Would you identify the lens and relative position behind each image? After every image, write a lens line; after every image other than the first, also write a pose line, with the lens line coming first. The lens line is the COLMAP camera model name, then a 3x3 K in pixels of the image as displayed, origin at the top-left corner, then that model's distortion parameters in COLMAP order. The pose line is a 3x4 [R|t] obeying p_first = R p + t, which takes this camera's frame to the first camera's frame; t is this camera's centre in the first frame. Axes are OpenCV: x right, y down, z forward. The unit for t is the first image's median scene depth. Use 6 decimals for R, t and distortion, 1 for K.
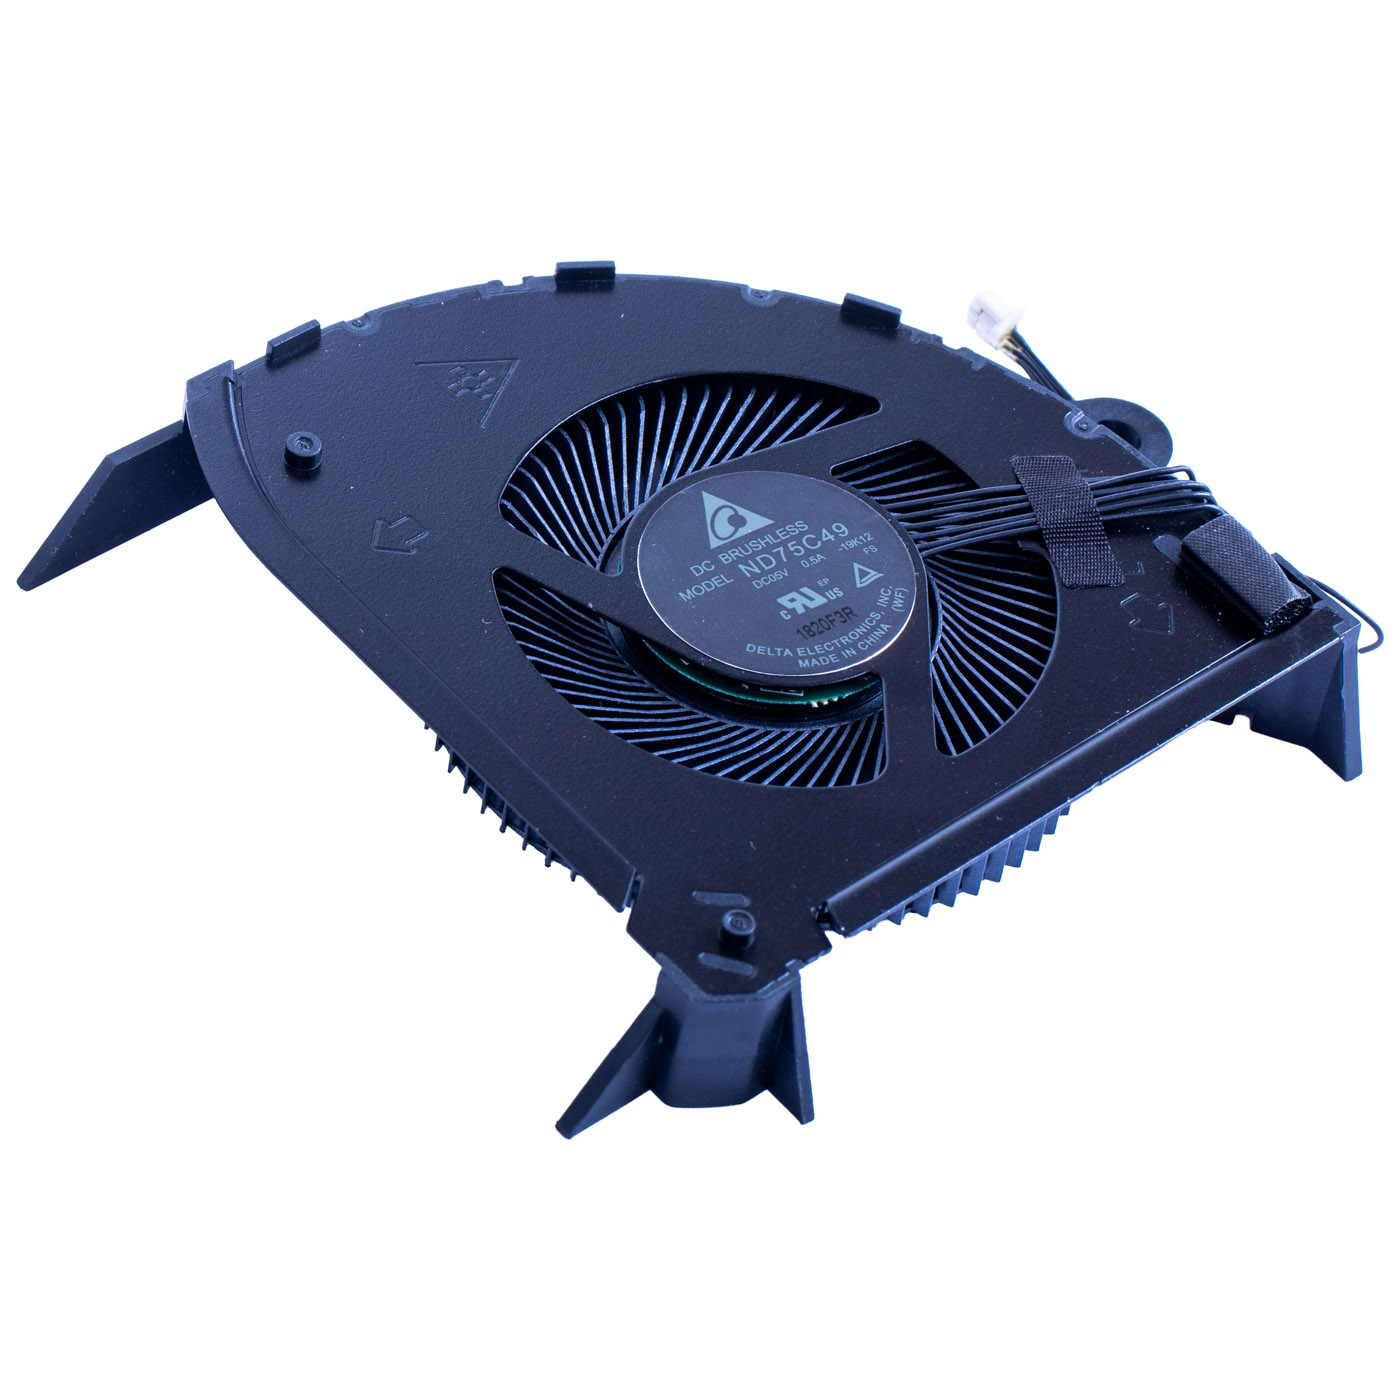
lens RADIAL K [[4842.8, 0, 696.1], [0, 4842.8, 809.9], [0, 0, 1]] dist [0.429706, 1.674167]
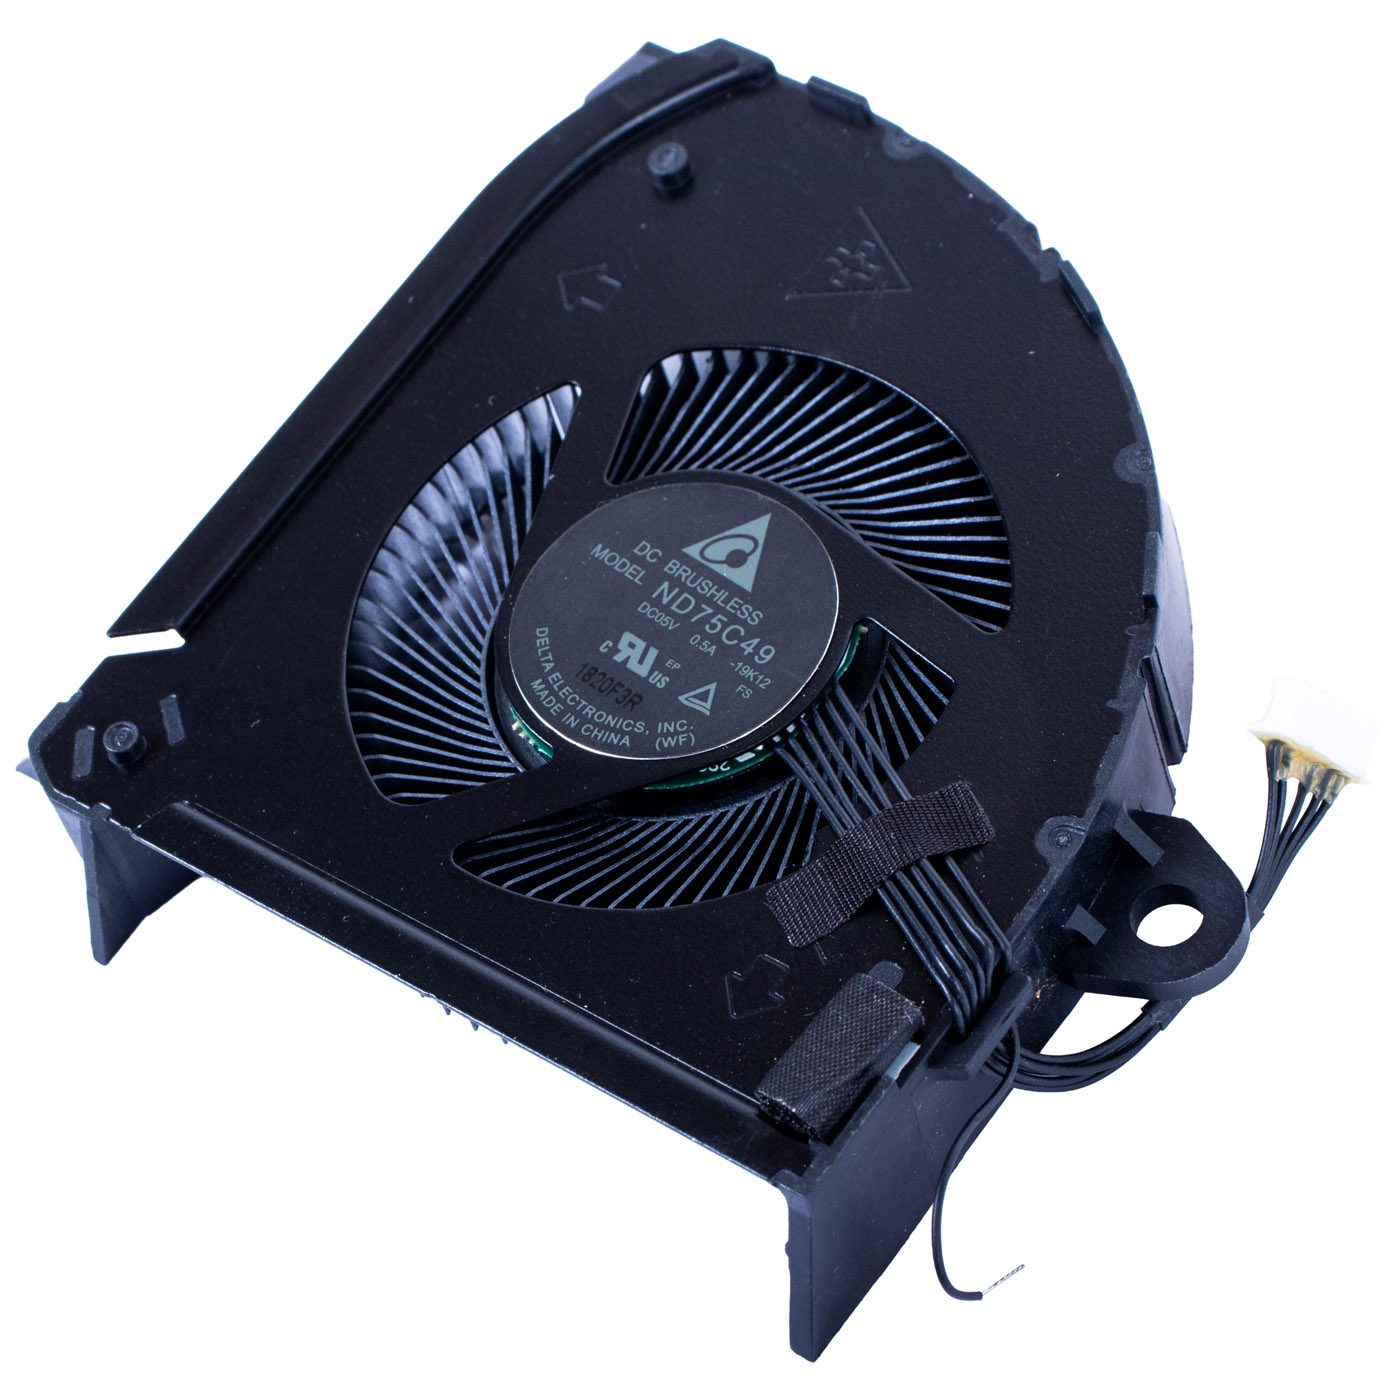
lens RADIAL K [[4842.8, 0, 696.1], [0, 4842.8, 809.9], [0, 0, 1]] dist [0.429706, 1.674167]
pose [[0.181665, 0.712656, -0.677584, 0.607456], [-0.556929, 0.642452, 0.526389, -0.470275], [0.810449, 0.281740, 0.513610, 0.581736]]
